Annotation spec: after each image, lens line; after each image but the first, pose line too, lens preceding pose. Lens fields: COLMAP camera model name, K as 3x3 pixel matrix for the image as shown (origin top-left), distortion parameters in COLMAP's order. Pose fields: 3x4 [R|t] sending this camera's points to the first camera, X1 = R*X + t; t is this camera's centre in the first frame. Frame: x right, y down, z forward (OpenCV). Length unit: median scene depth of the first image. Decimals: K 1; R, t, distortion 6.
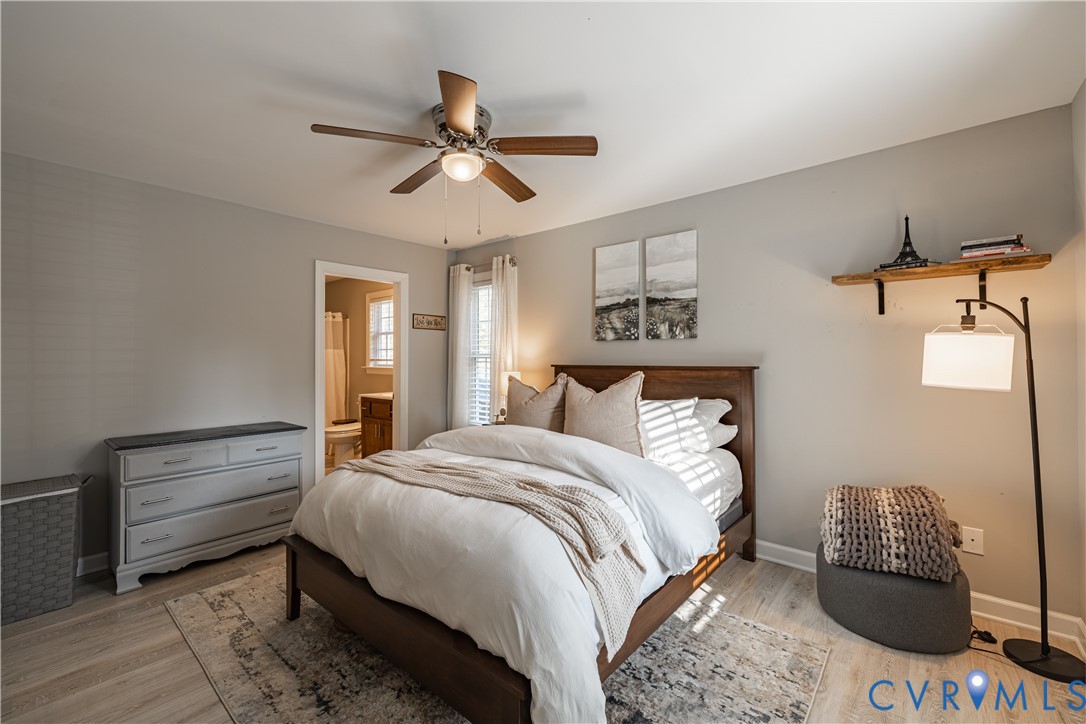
lens RADIAL K [[455.0, 0, 544.2], [0, 455.0, 358.8], [0, 0, 1]] dist [-0.001002, 0.000969]
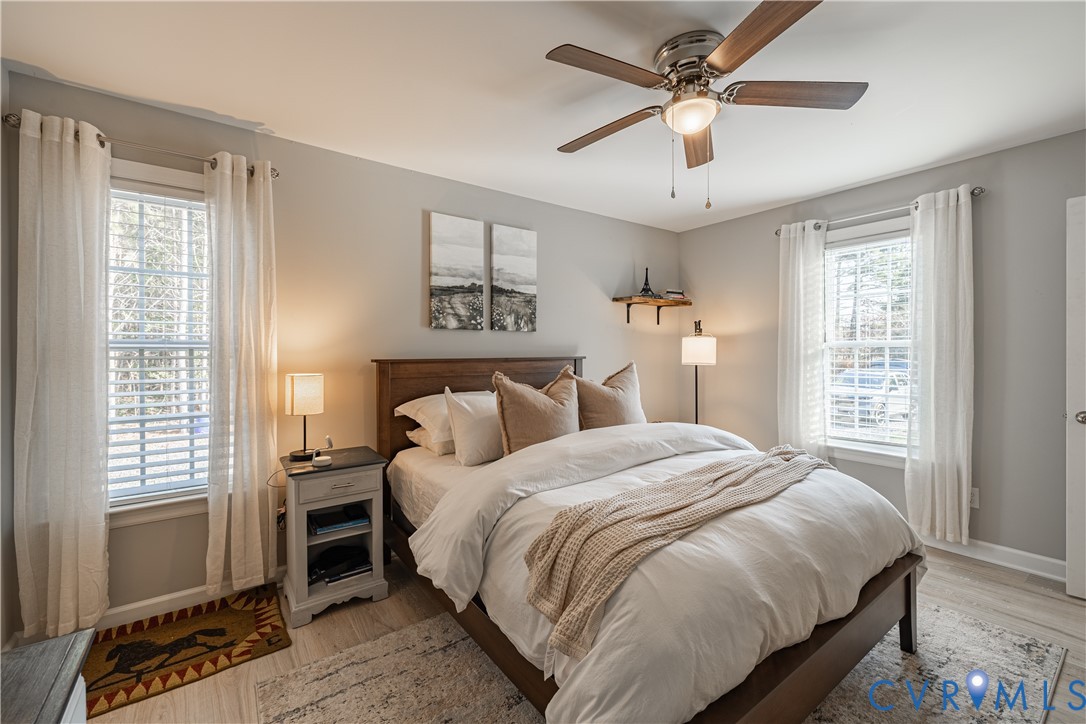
lens RADIAL K [[455.0, 0, 541.7], [0, 455.0, 358.1], [0, 0, 1]] dist [-0.001002, 0.000969]
pose [[0.229163, -0.010040, 0.973336, -0.657749], [0.007004, 0.999938, 0.008666, 0.007698], [-0.973363, 0.004831, 0.229219, 0.671832]]
